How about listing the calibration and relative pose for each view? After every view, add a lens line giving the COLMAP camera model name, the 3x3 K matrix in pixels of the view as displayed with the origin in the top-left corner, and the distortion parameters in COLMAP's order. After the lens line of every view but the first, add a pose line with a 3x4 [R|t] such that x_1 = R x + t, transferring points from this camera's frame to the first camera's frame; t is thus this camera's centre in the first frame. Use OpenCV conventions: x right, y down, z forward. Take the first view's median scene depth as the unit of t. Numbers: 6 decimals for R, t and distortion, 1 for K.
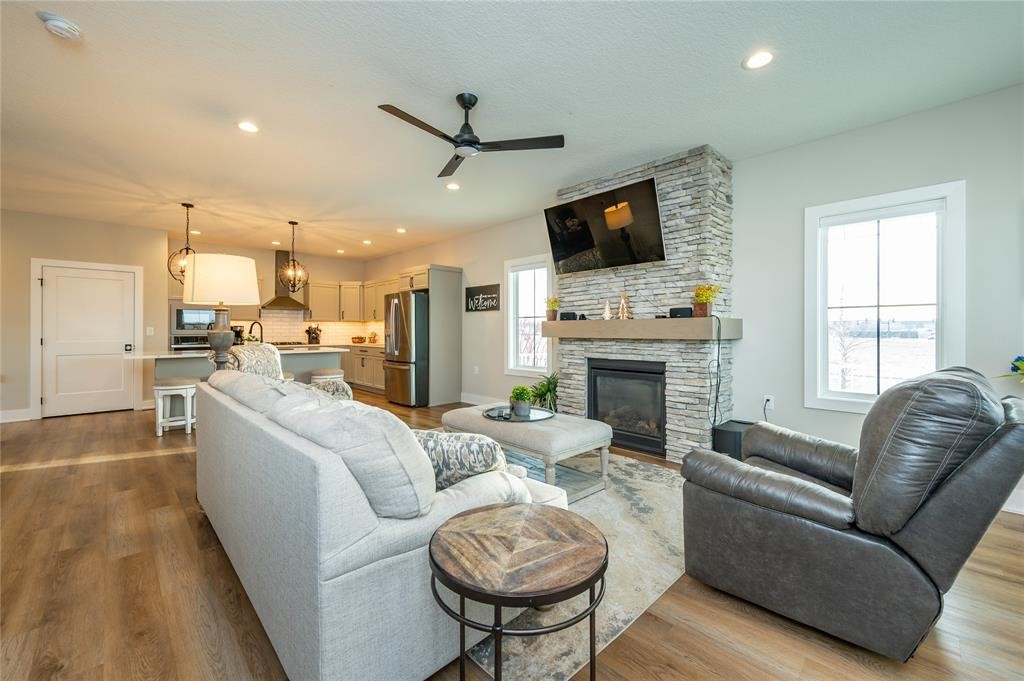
lens RADIAL K [[409.8, 0, 512.0], [0, 409.8, 340.5], [0, 0, 1]] dist [-0.000848, -0.000089]
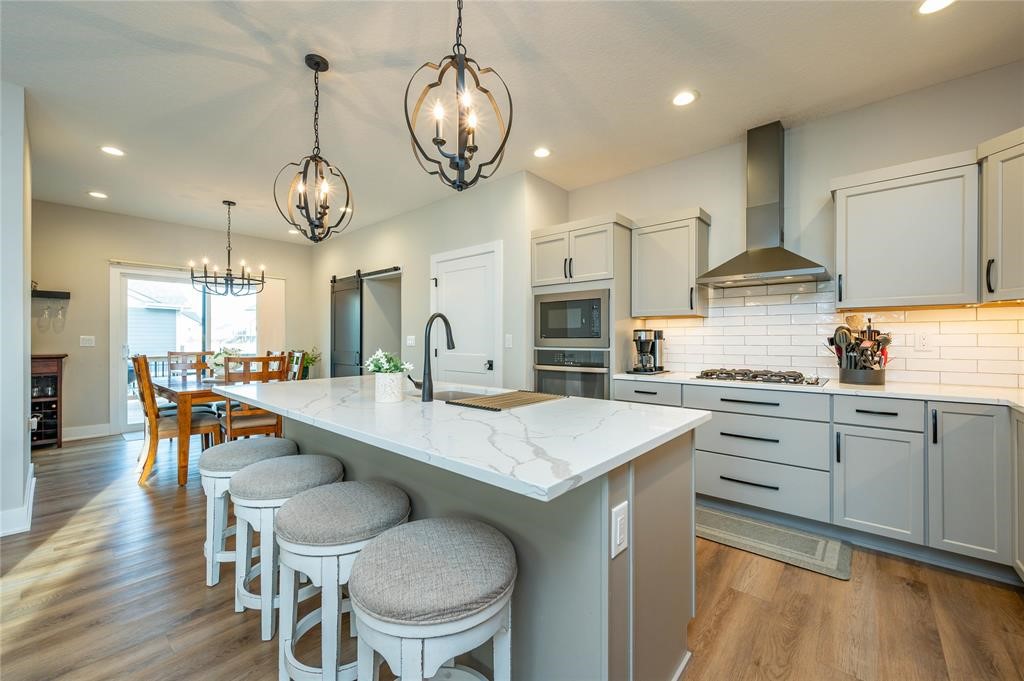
lens RADIAL K [[409.8, 0, 512.0], [0, 409.8, 340.5], [0, 0, 1]] dist [-0.000848, -0.000089]
pose [[0.079521, 0.003839, -0.996826, -0.264343], [-0.023991, 0.999710, 0.001937, -0.024633], [0.996544, 0.023760, 0.079590, 0.971771]]
